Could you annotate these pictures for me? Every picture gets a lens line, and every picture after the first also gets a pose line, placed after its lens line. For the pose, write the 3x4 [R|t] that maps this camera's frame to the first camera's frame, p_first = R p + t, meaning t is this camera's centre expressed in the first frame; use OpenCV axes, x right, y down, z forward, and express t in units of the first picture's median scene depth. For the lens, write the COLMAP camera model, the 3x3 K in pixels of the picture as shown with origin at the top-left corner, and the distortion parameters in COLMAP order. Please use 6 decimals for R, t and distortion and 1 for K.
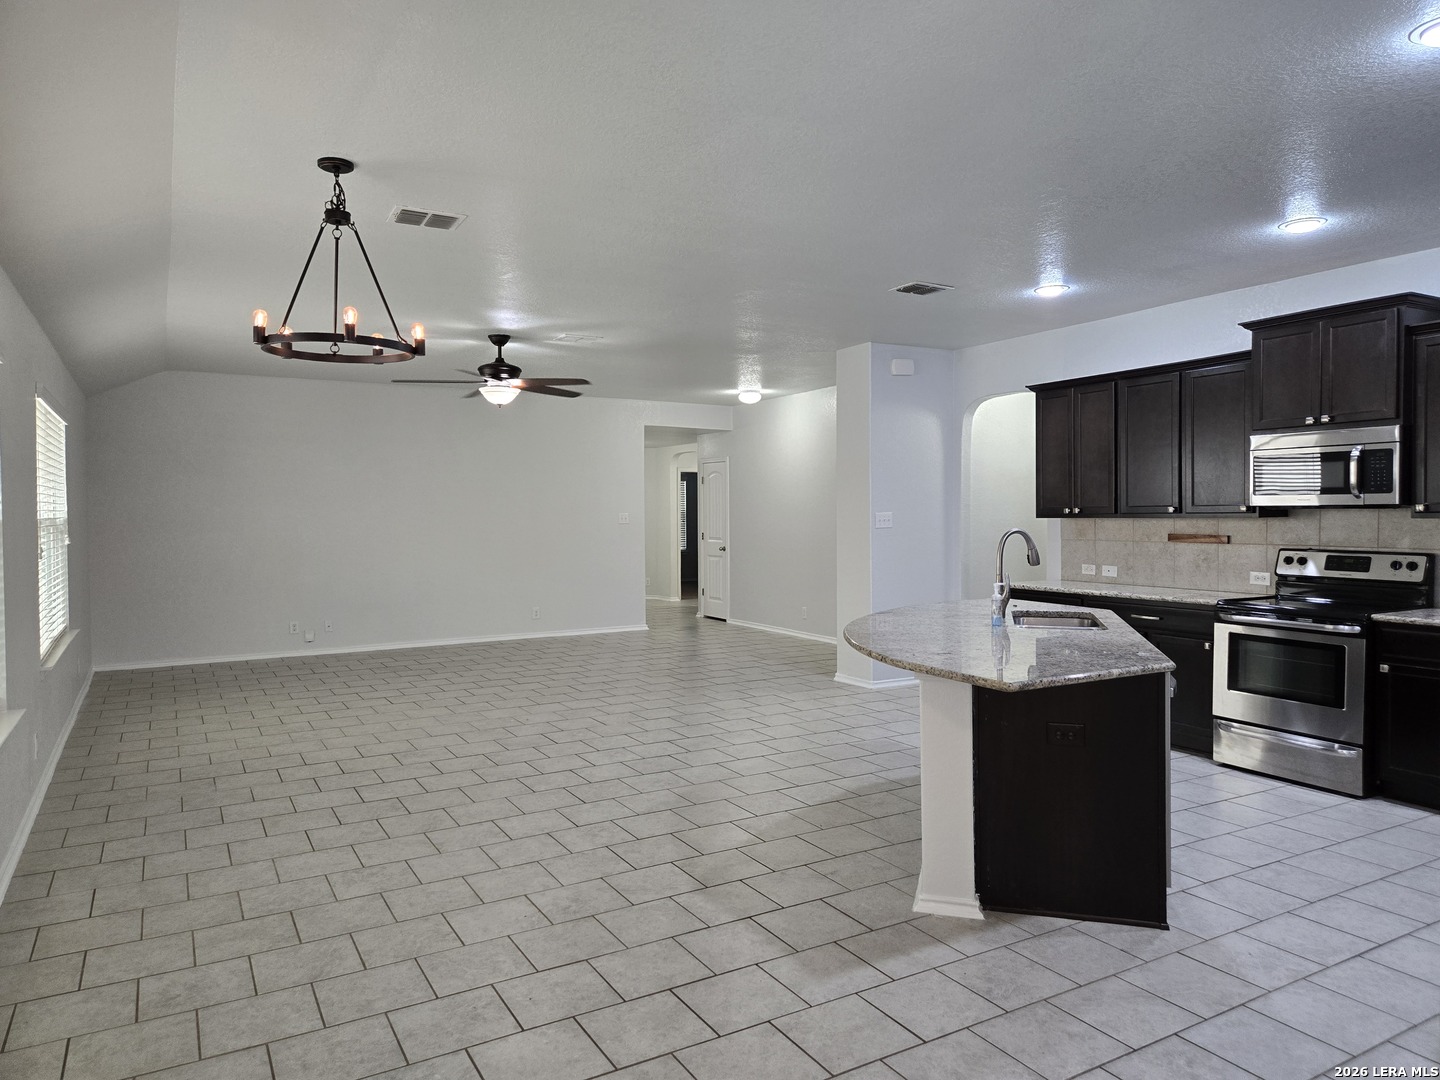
lens RADIAL K [[968.6, 0, 723.3], [0, 968.6, 532.8], [0, 0, 1]] dist [0.076416, -0.070230]
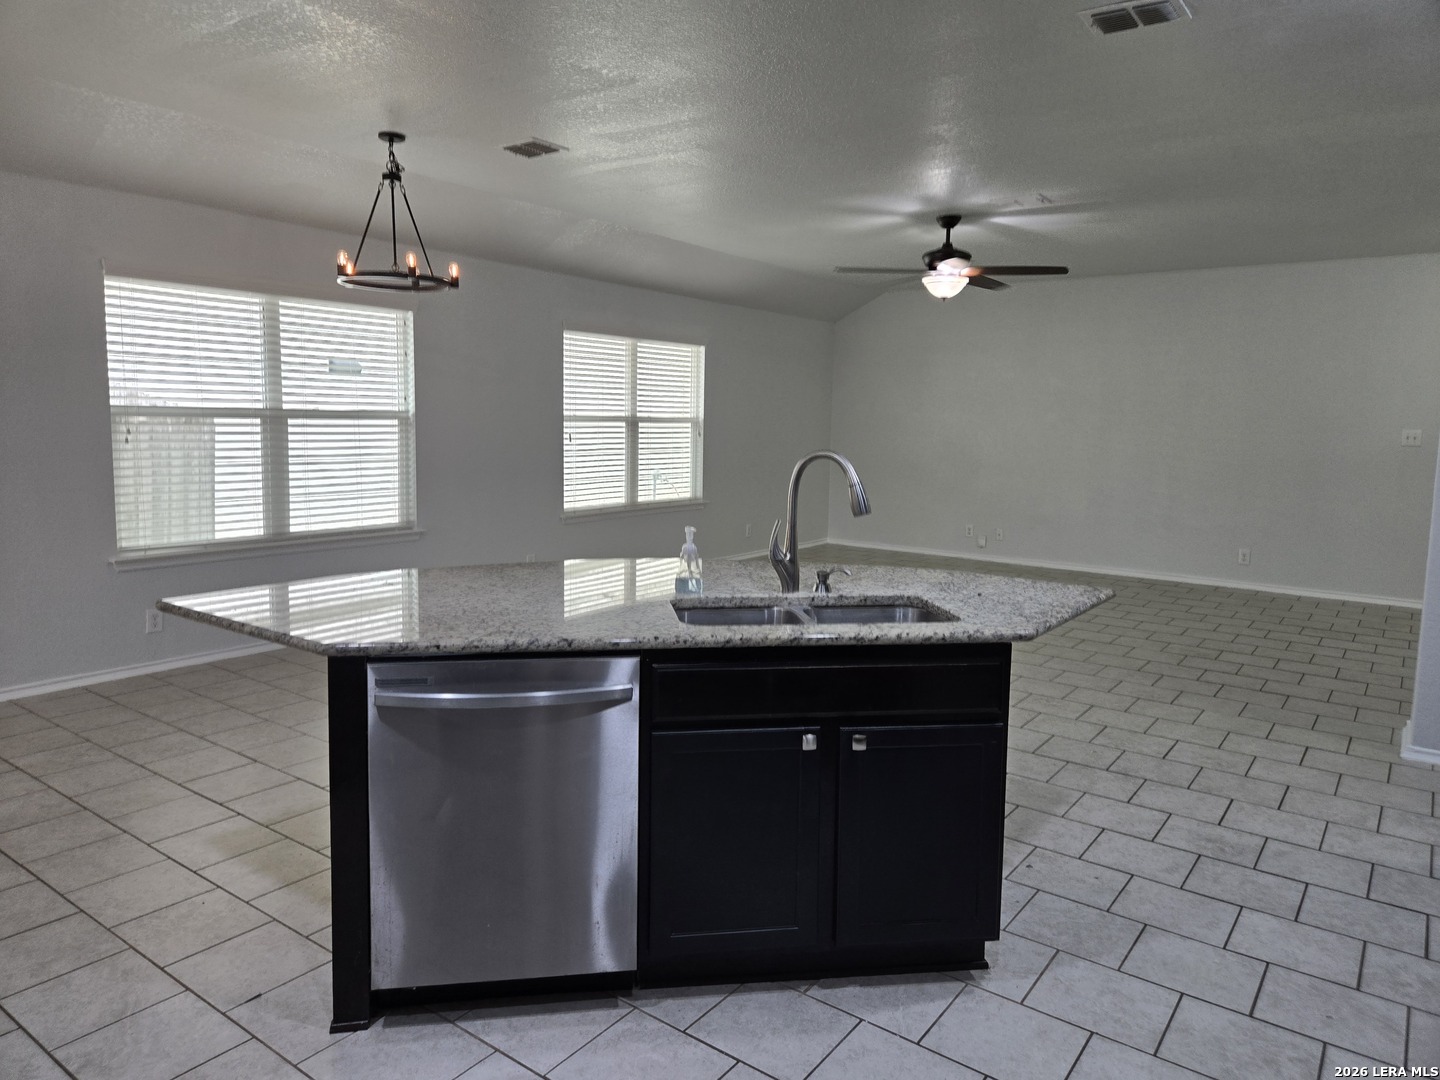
lens RADIAL K [[960.8, 0, 703.3], [0, 960.8, 540.2], [0, 0, 1]] dist [0.074348, -0.060975]
pose [[0.384808, 0.132819, -0.913390, 0.630330], [-0.041342, 0.991079, 0.126699, -0.018511], [0.922070, -0.010994, 0.386866, 0.547648]]
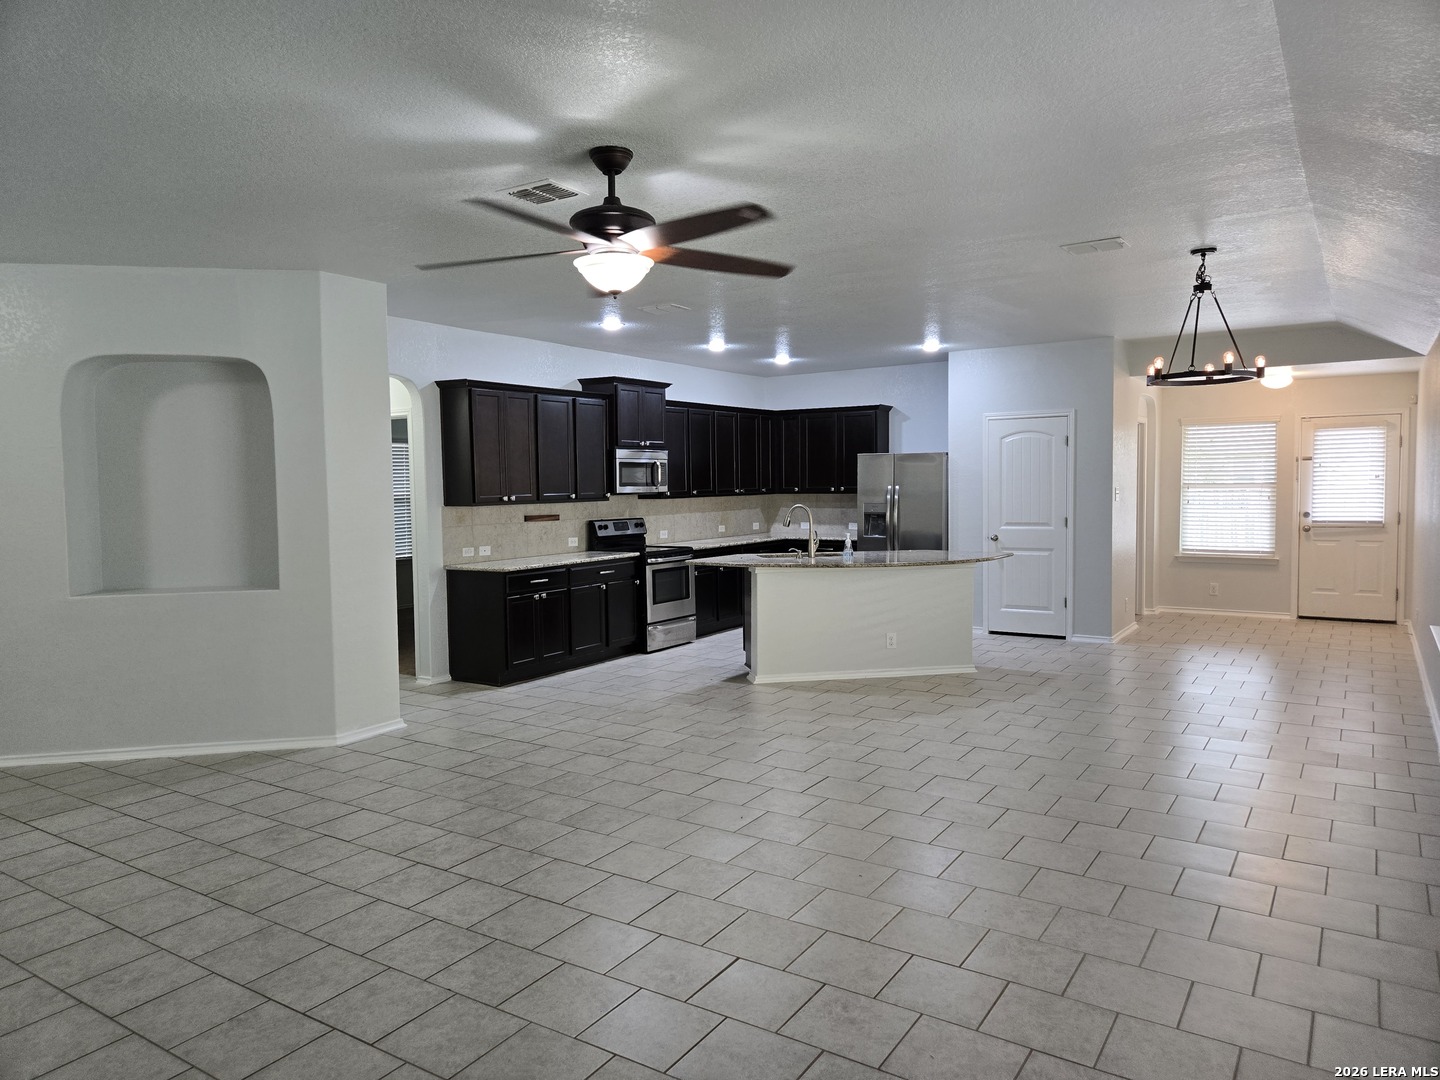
lens RADIAL K [[968.6, 0, 723.3], [0, 968.6, 532.8], [0, 0, 1]] dist [0.076416, -0.070230]
pose [[-0.444717, -0.032915, 0.895066, -0.875917], [0.038321, 0.997710, 0.055730, -0.041118], [-0.894851, 0.059084, -0.442437, 1.440325]]
